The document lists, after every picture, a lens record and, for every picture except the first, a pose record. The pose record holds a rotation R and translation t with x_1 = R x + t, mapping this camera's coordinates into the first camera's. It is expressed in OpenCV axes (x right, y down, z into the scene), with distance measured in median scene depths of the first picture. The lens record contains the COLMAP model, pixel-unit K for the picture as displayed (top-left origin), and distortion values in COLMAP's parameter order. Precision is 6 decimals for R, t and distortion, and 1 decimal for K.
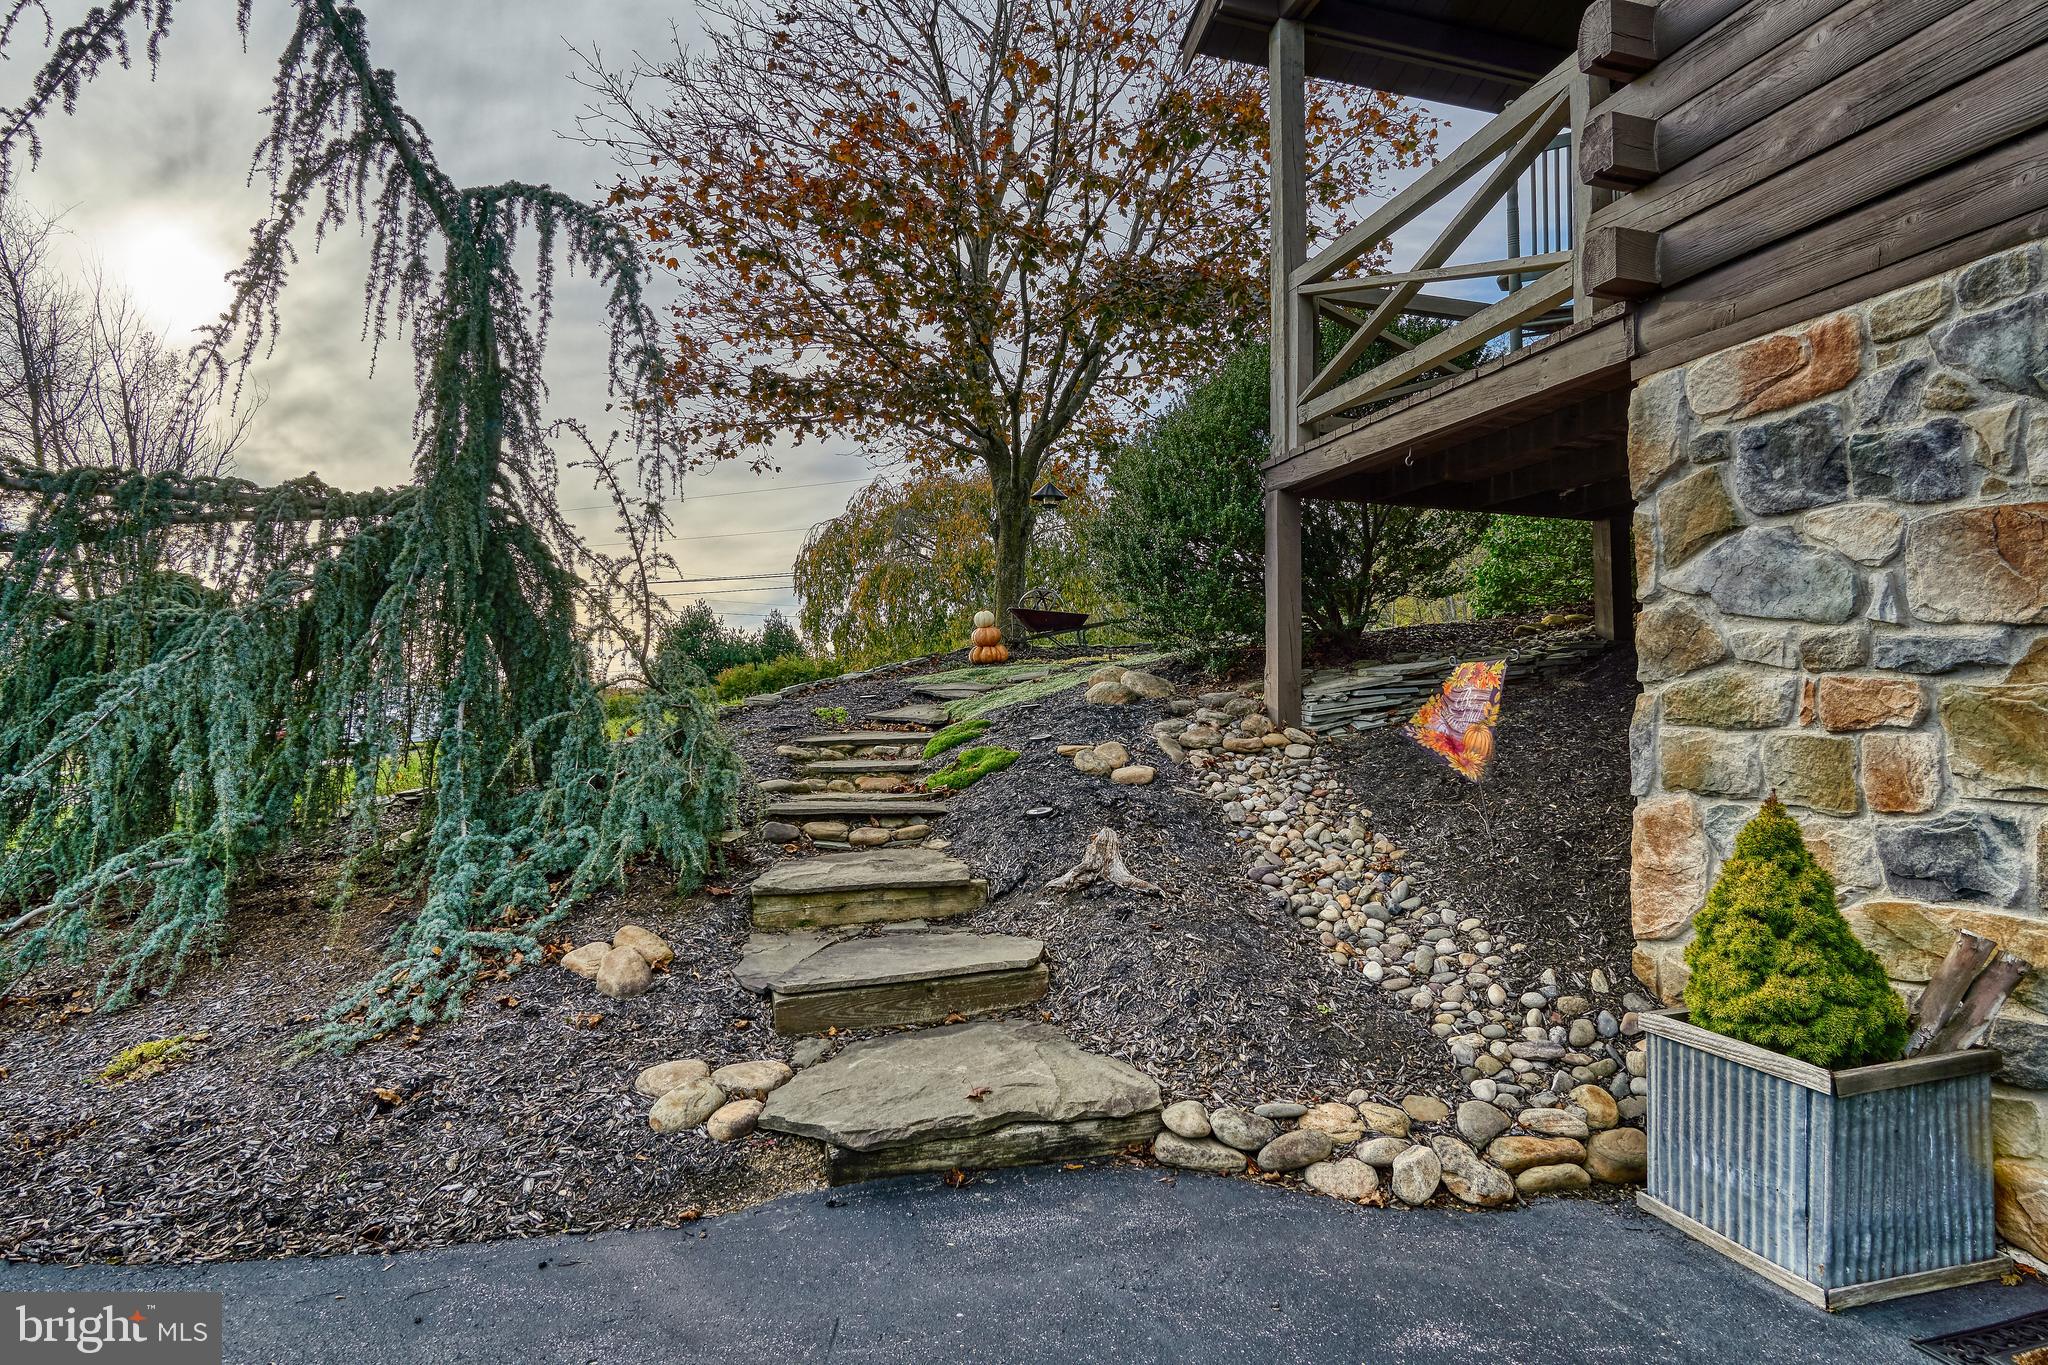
lens RADIAL K [[1137.8, 0, 1024.0], [0, 1137.8, 682.5], [0, 0, 1]] dist [-0.001906, -0.000169]
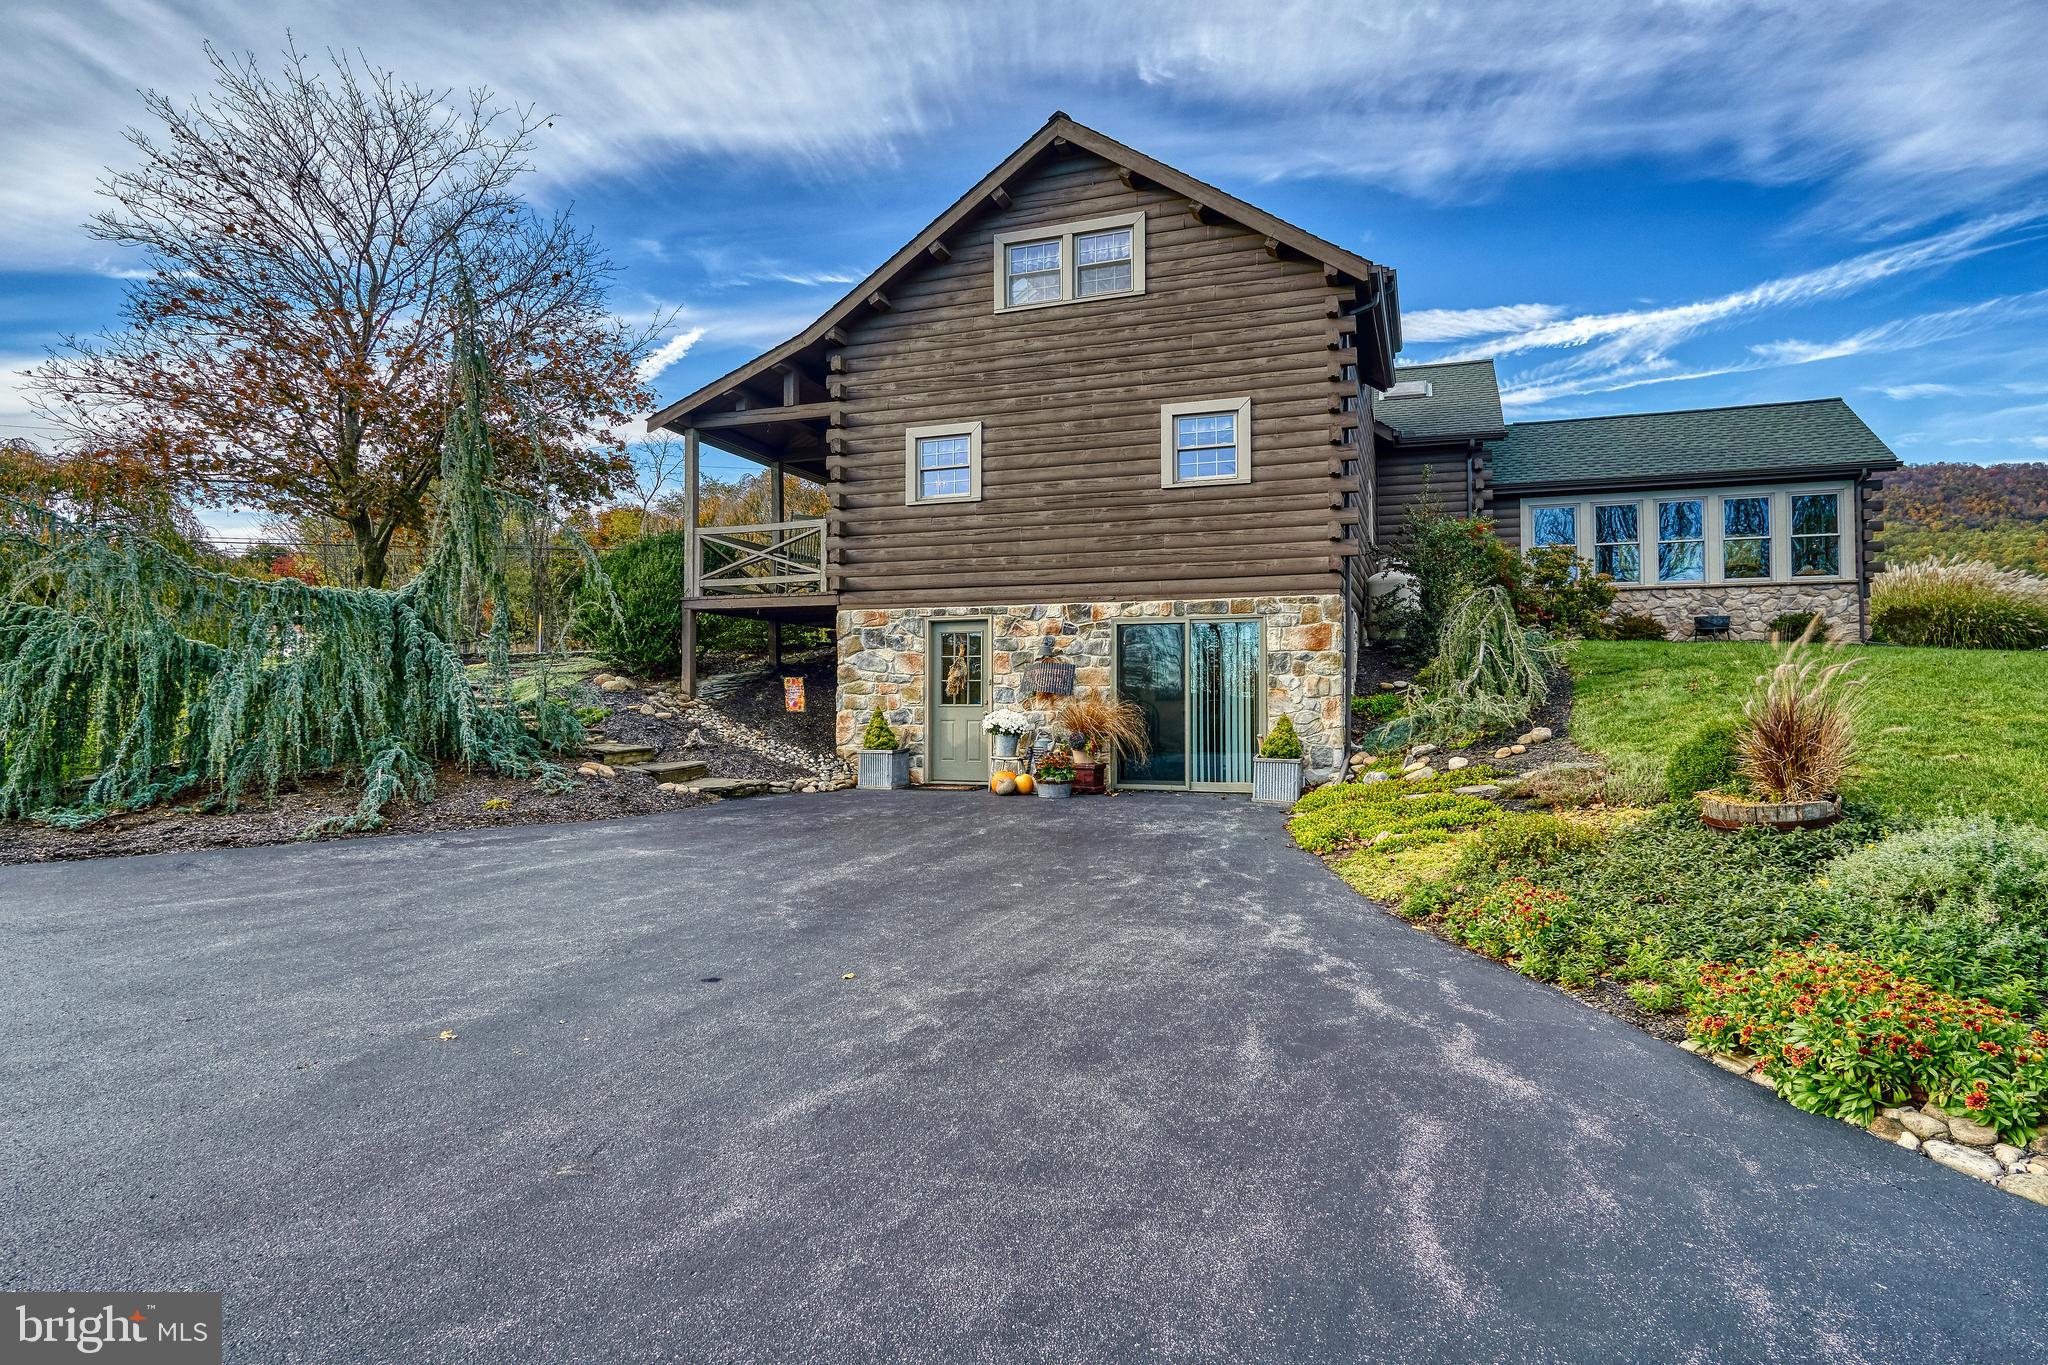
lens RADIAL K [[1137.8, 0, 1024.0], [0, 1137.8, 682.5], [0, 0, 1]] dist [-0.001906, -0.000169]
pose [[0.591187, 0.009789, 0.806475, -2.554782], [-0.013750, 0.999903, -0.002057, -0.005896], [-0.806417, -0.009873, 0.591265, -2.126098]]
